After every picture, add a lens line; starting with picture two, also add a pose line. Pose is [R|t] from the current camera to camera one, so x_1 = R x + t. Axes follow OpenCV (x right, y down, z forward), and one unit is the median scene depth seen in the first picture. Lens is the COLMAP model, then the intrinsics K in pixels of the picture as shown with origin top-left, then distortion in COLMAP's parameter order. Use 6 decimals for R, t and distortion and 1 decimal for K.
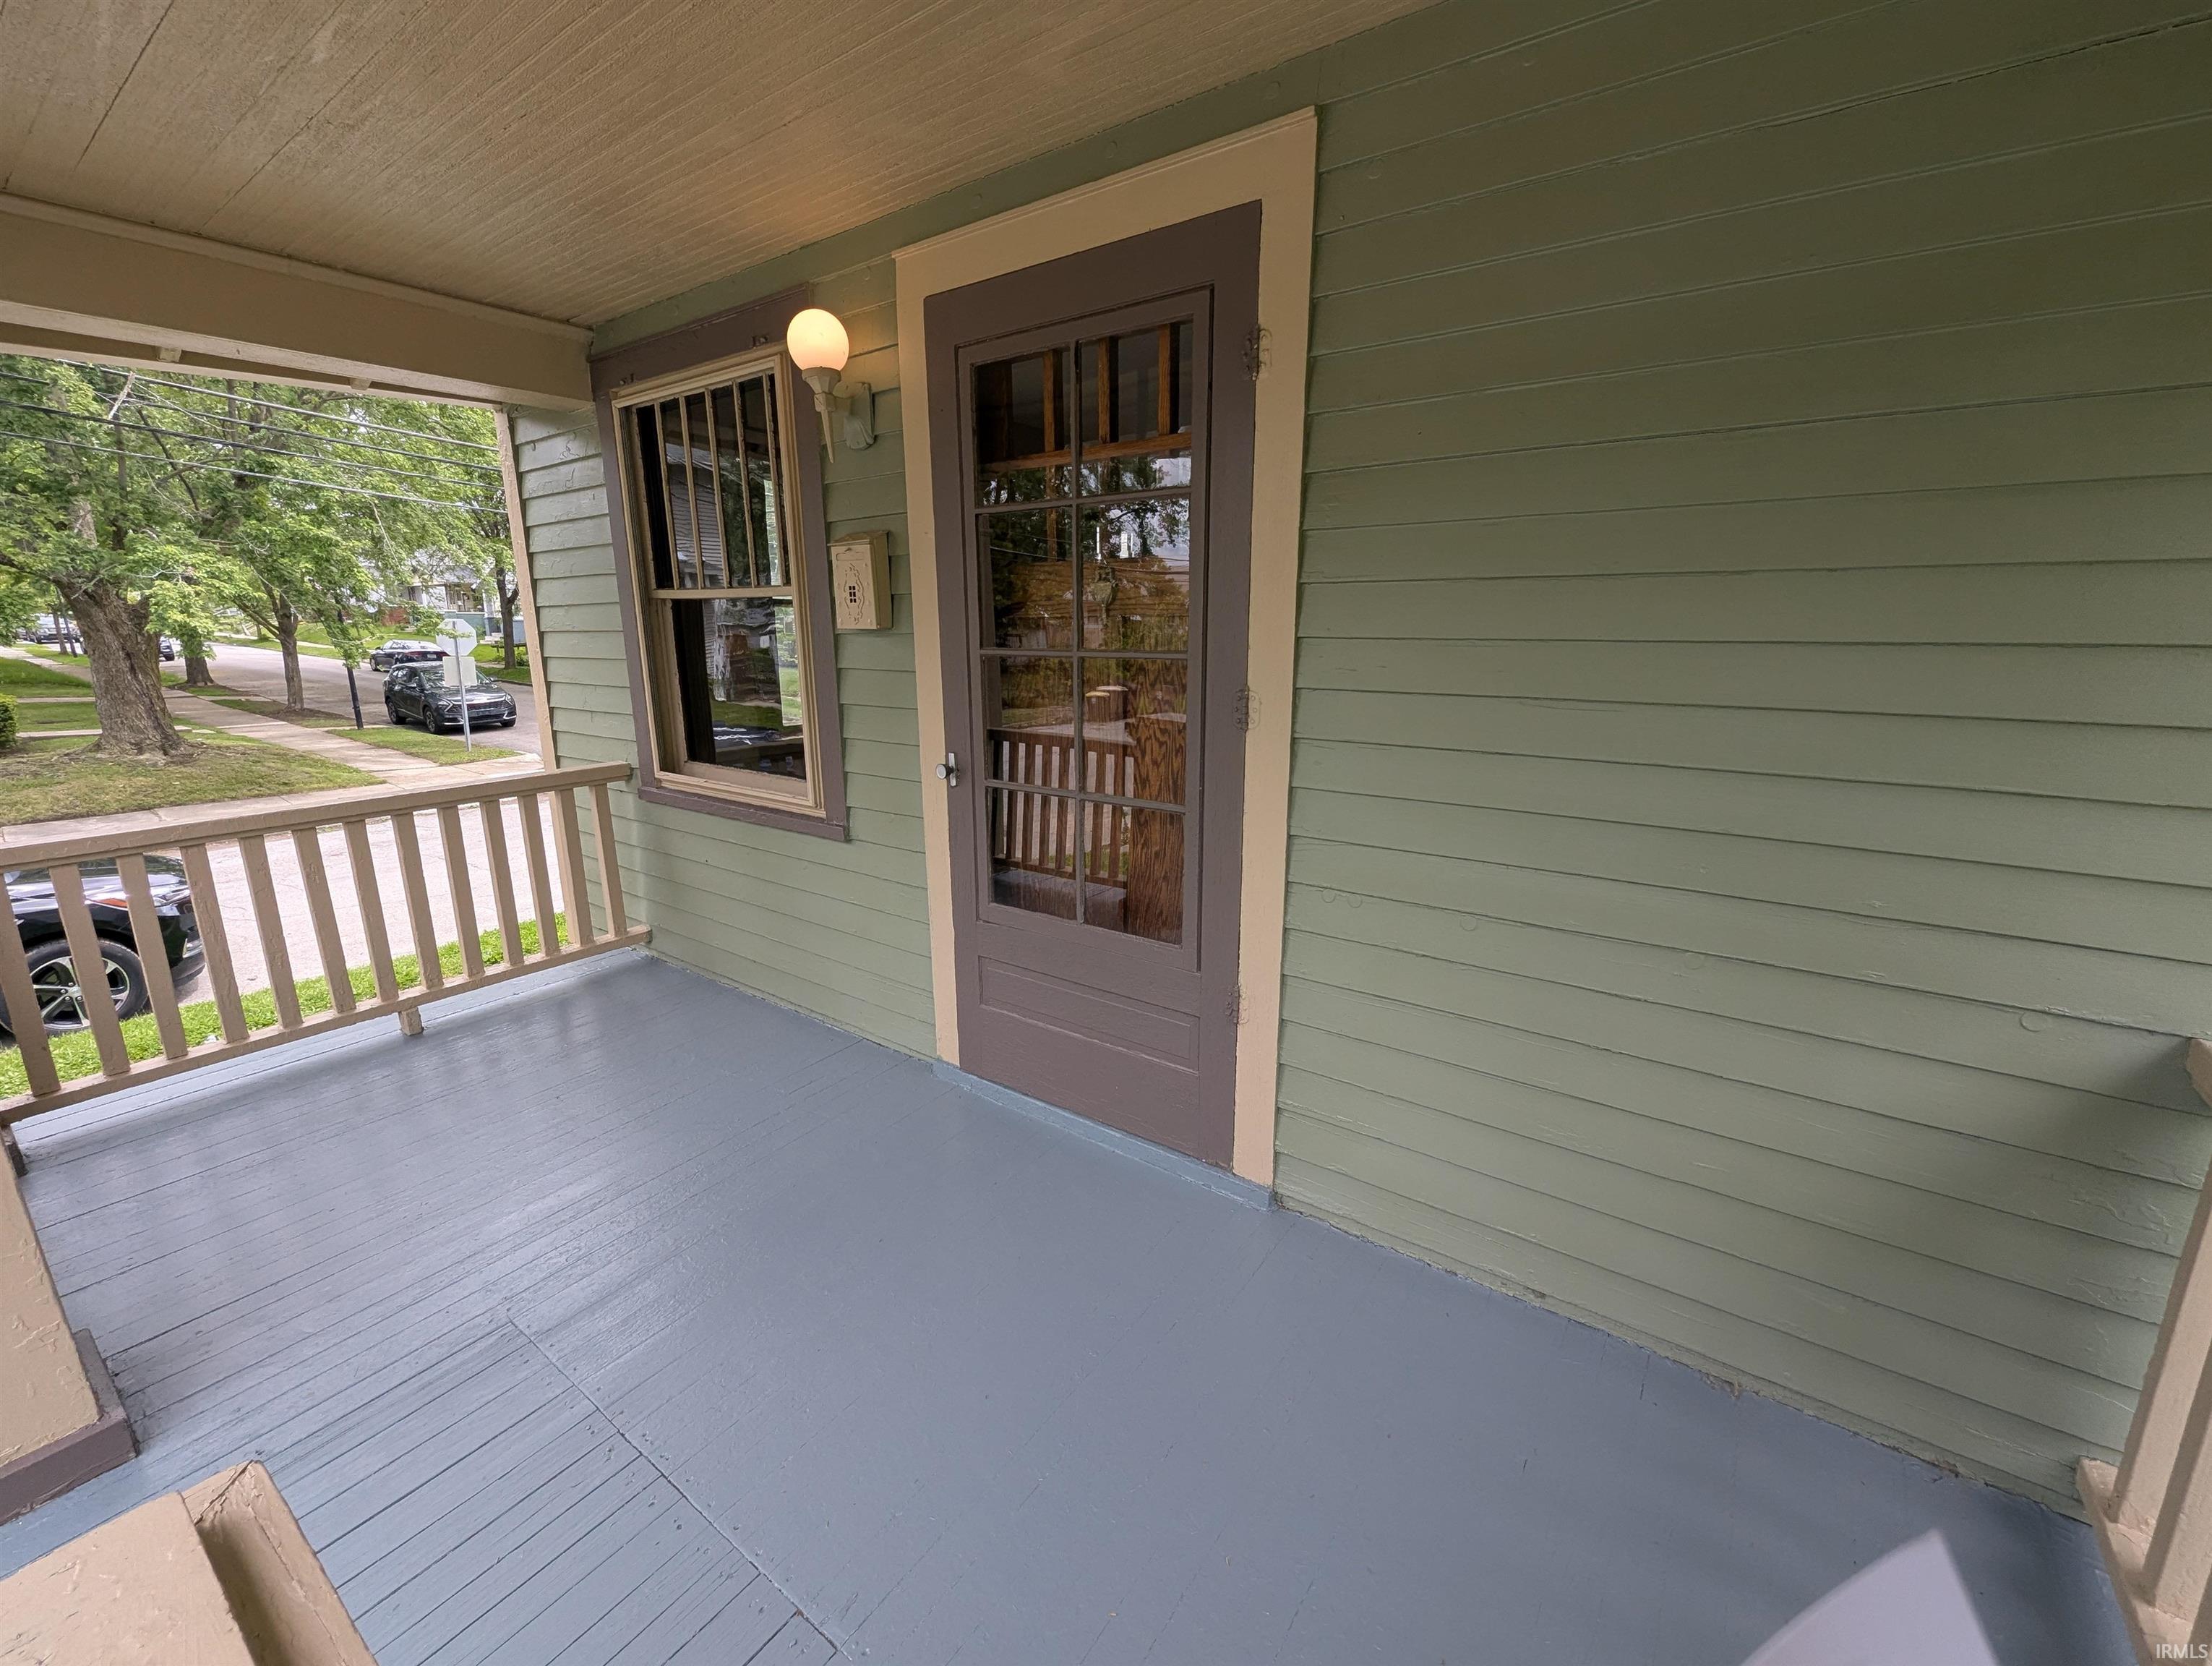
lens RADIAL K [[911.1, 0, 1106.0], [0, 911.1, 833.0], [0, 0, 1]] dist [0.000770, -0.000008]
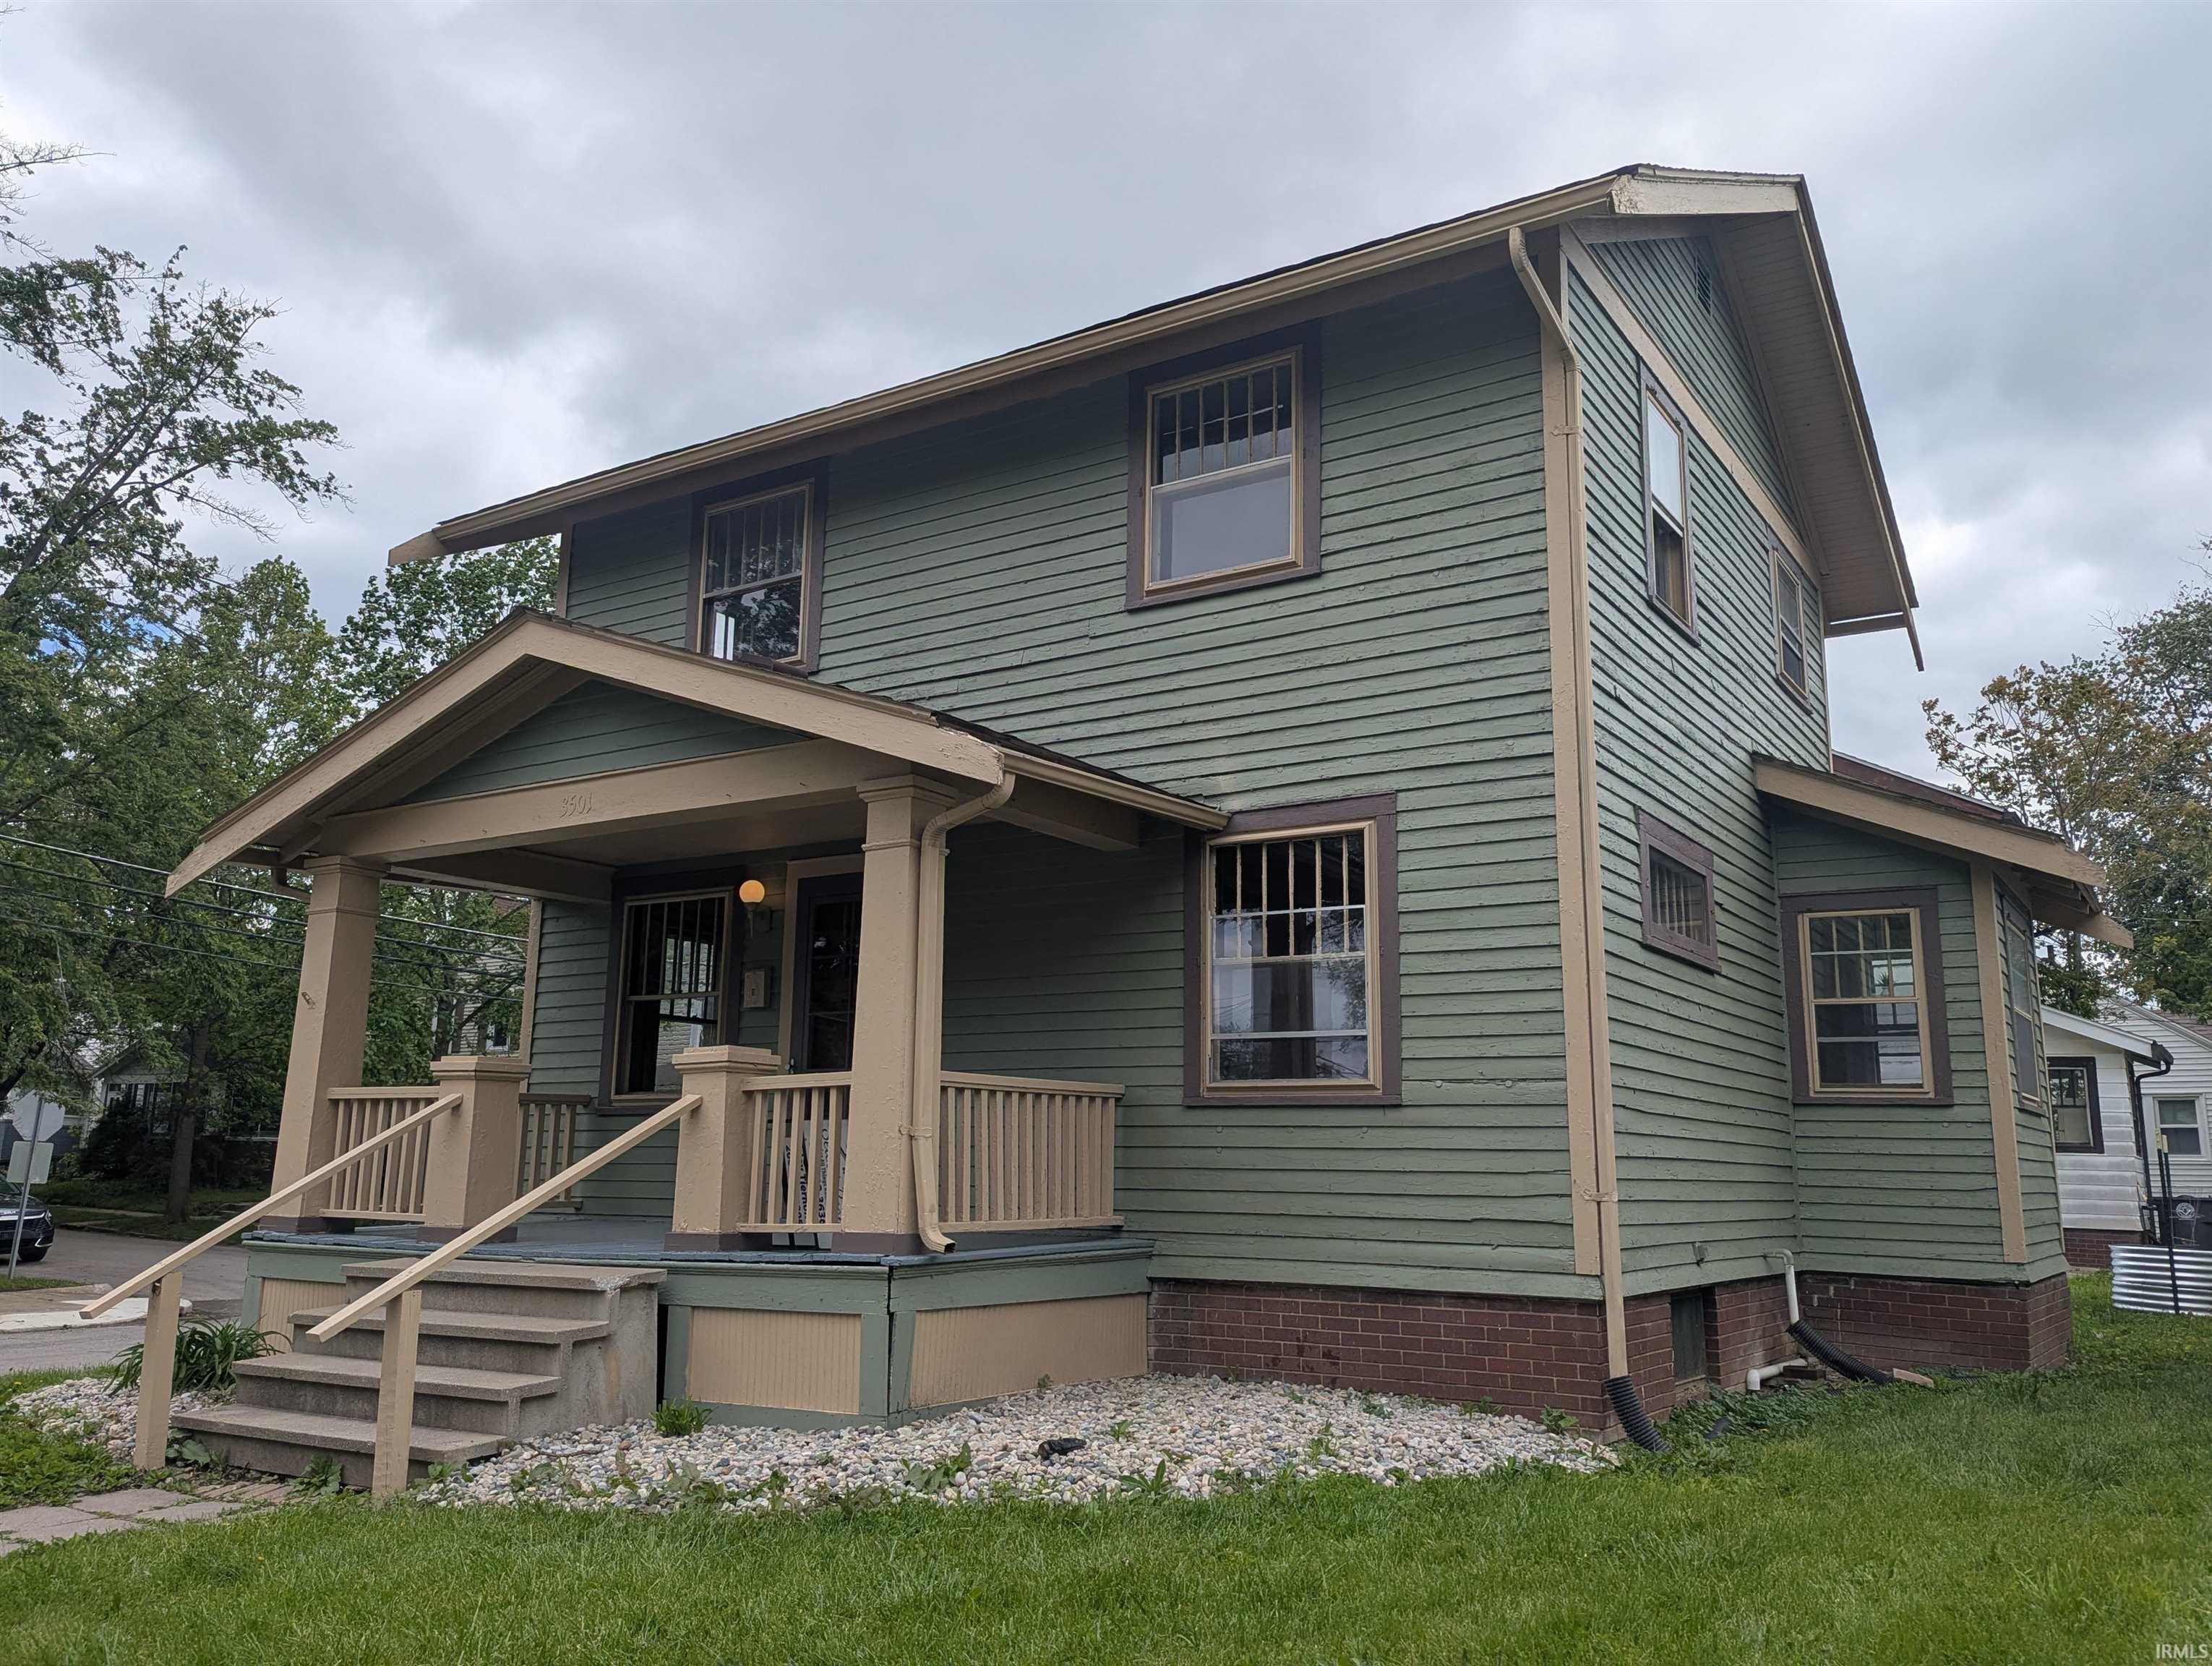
lens RADIAL K [[2075.3, 0, 1106.0], [0, 2075.3, 833.0], [0, 0, 1]] dist [0.003952, -0.002522]
pose [[0.999068, 0.029634, 0.031392, 0.401545], [-0.014458, 0.914861, -0.403509, 1.383270], [-0.040678, 0.402679, 0.914437, -3.741579]]
